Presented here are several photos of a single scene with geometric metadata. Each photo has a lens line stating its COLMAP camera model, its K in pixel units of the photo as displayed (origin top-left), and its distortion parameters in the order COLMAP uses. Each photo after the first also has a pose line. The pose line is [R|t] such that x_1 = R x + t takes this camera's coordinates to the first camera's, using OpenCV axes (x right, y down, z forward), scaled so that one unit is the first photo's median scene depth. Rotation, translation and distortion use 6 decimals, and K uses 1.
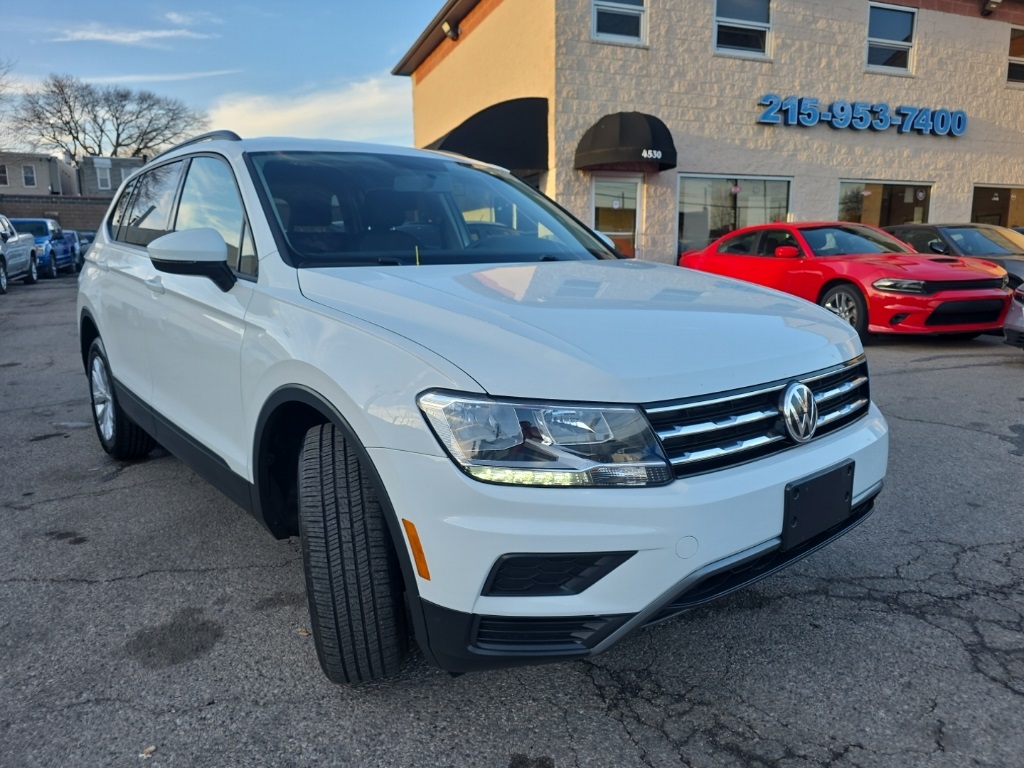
lens RADIAL K [[703.7, 0, 509.3], [0, 703.7, 392.9], [0, 0, 1]] dist [0.035587, -0.033579]
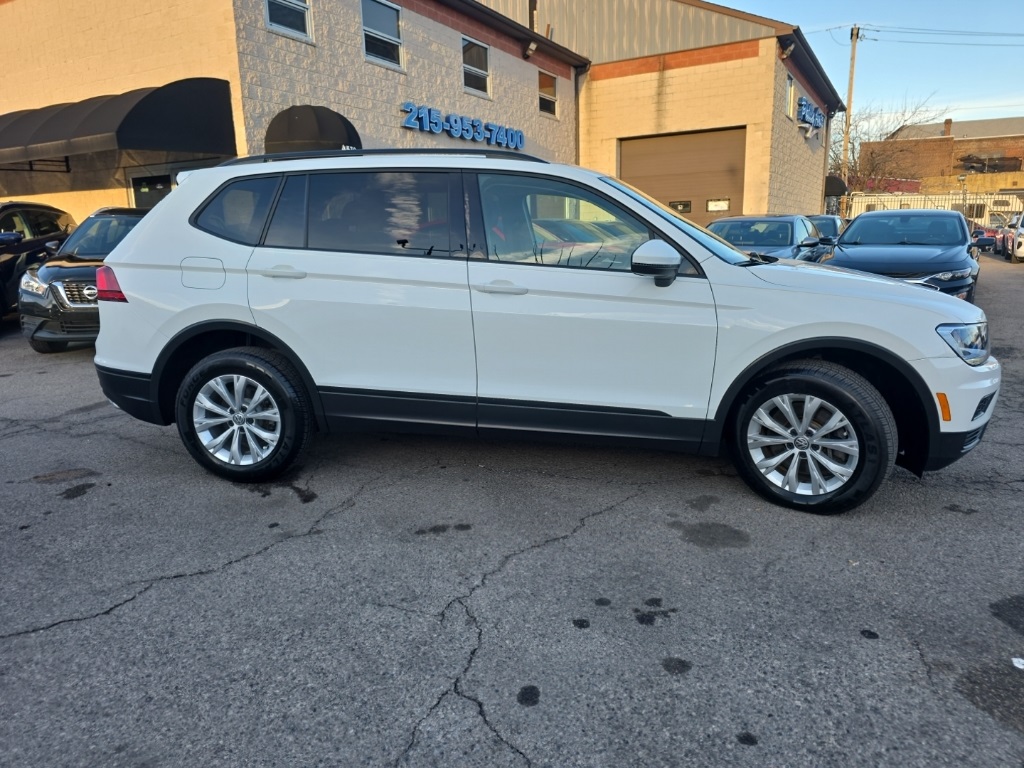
lens RADIAL K [[703.7, 0, 512.7], [0, 703.7, 381.0], [0, 0, 1]] dist [0.035587, -0.033579]
pose [[0.764400, -0.133177, 0.630838, -0.289233], [0.128541, 0.990271, 0.053301, -0.014520], [-0.631799, 0.040345, 0.774081, 0.026829]]
